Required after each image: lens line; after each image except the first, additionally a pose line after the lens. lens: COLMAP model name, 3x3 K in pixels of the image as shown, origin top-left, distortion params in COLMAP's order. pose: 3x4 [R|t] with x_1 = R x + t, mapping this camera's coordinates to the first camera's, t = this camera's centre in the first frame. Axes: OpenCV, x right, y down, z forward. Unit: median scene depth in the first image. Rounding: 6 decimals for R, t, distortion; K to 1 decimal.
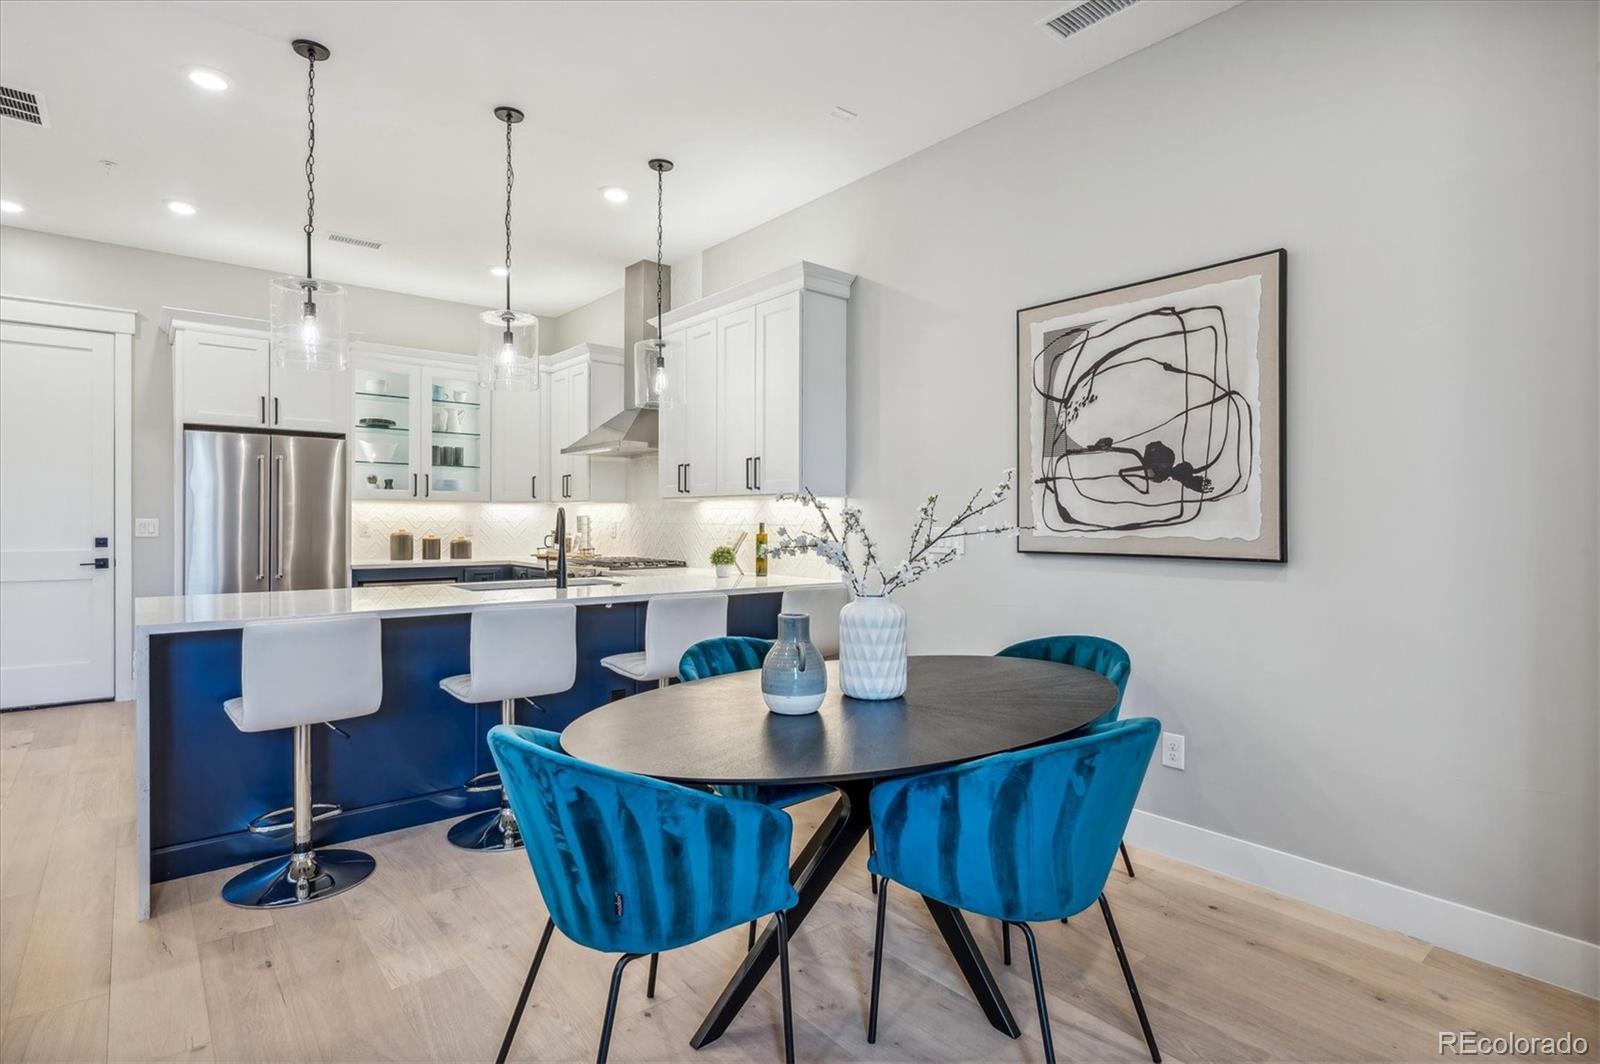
lens RADIAL K [[811.4, 0, 796.7], [0, 811.4, 526.1], [0, 0, 1]] dist [-0.003858, -0.001605]
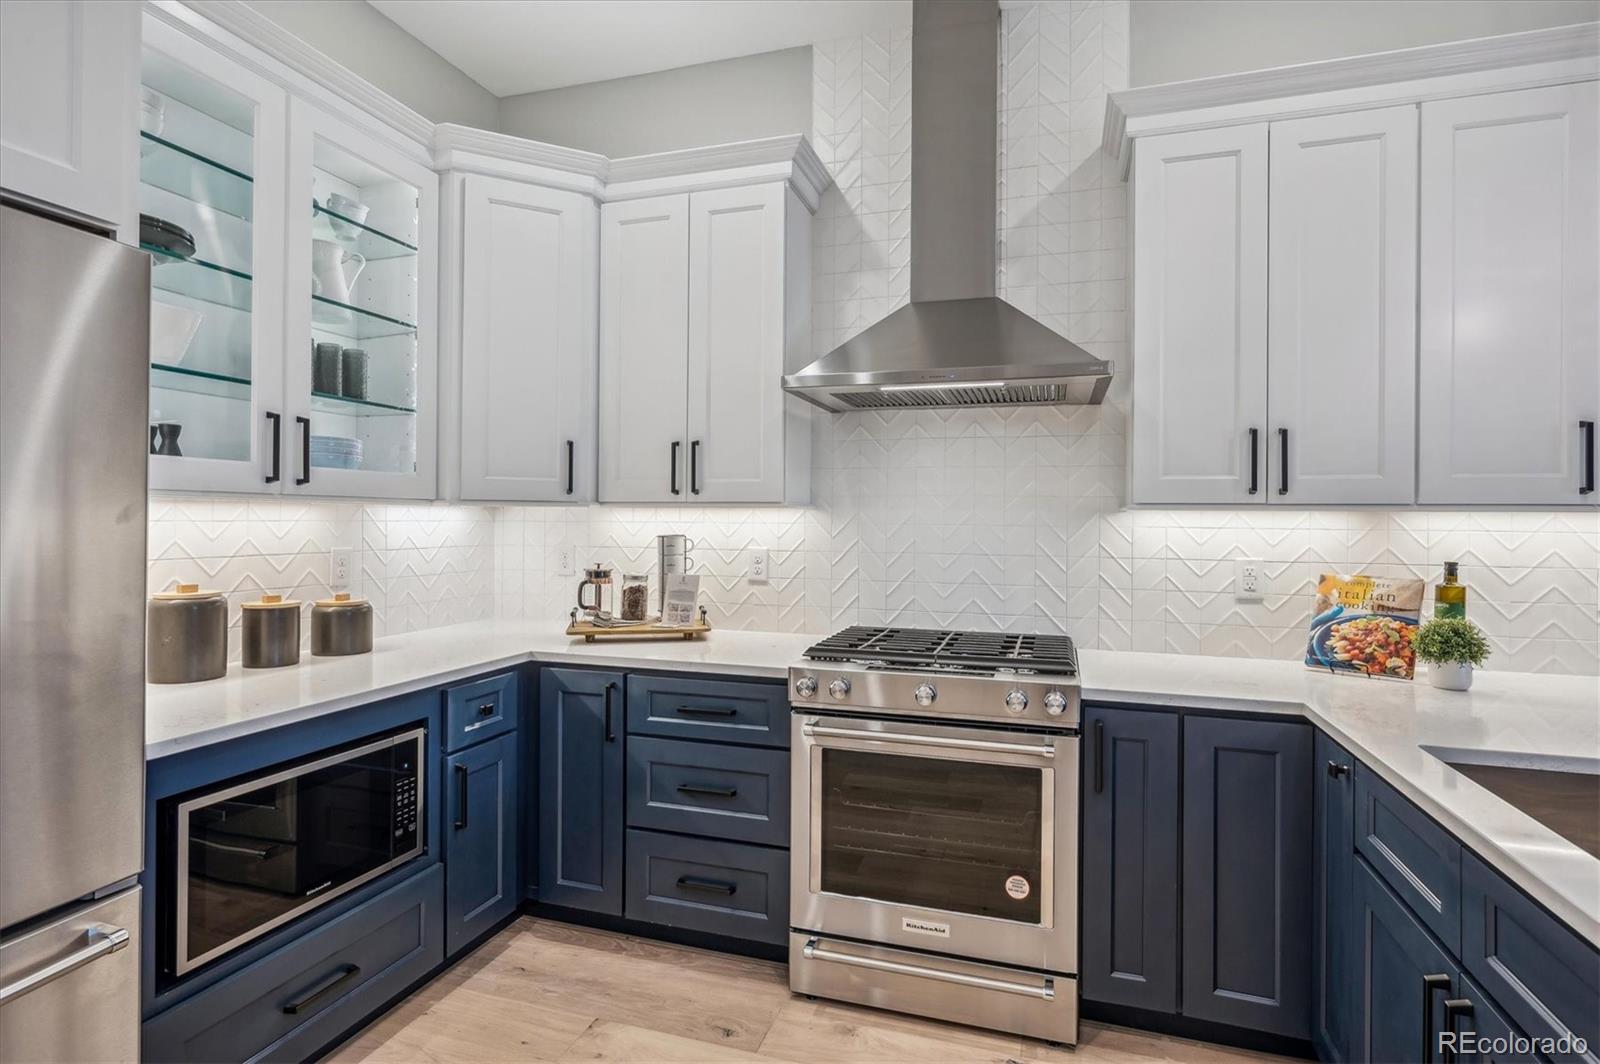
lens RADIAL K [[811.4, 0, 798.8], [0, 811.4, 530.3], [0, 0, 1]] dist [-0.003858, -0.001605]
pose [[0.841306, 0.006681, 0.540518, -0.907688], [-0.000572, 0.999934, -0.011470, -0.025174], [-0.540559, 0.009340, 0.841254, 1.176952]]
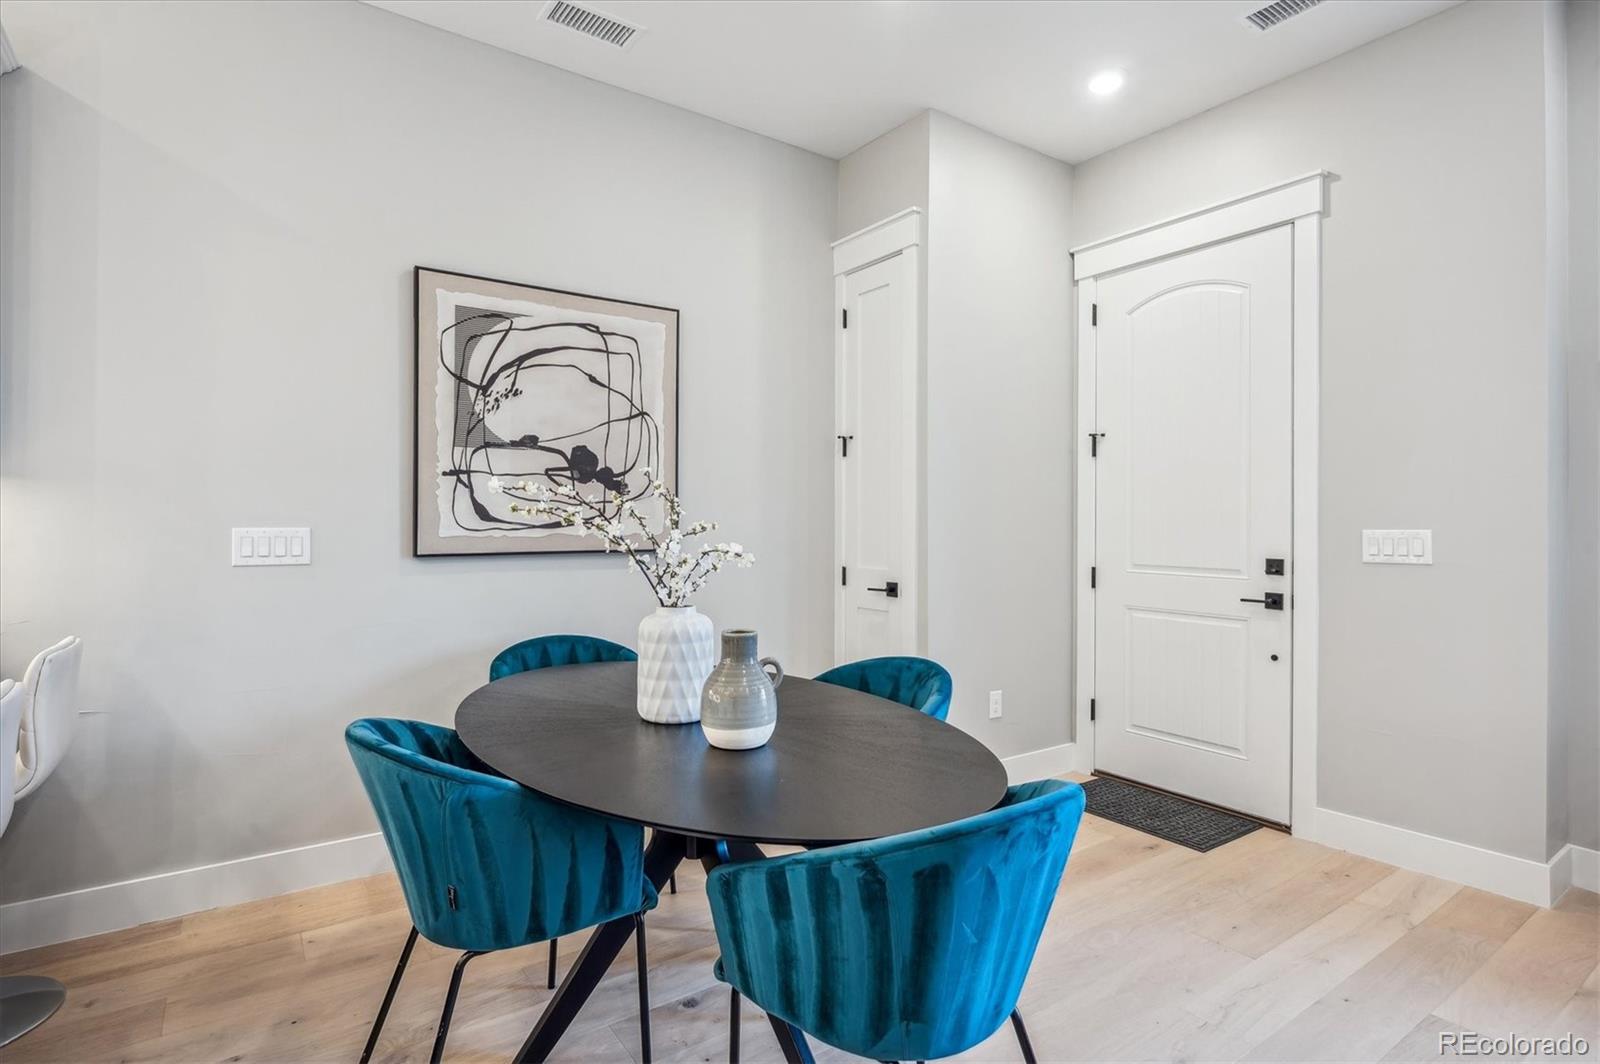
lens RADIAL K [[811.4, 0, 794.4], [0, 811.4, 523.8], [0, 0, 1]] dist [-0.003858, -0.001605]
pose [[0.080913, -0.007107, 0.996696, -0.558697], [0.003265, 0.999971, 0.006865, -0.006085], [-0.996716, 0.002699, 0.080934, 0.578098]]
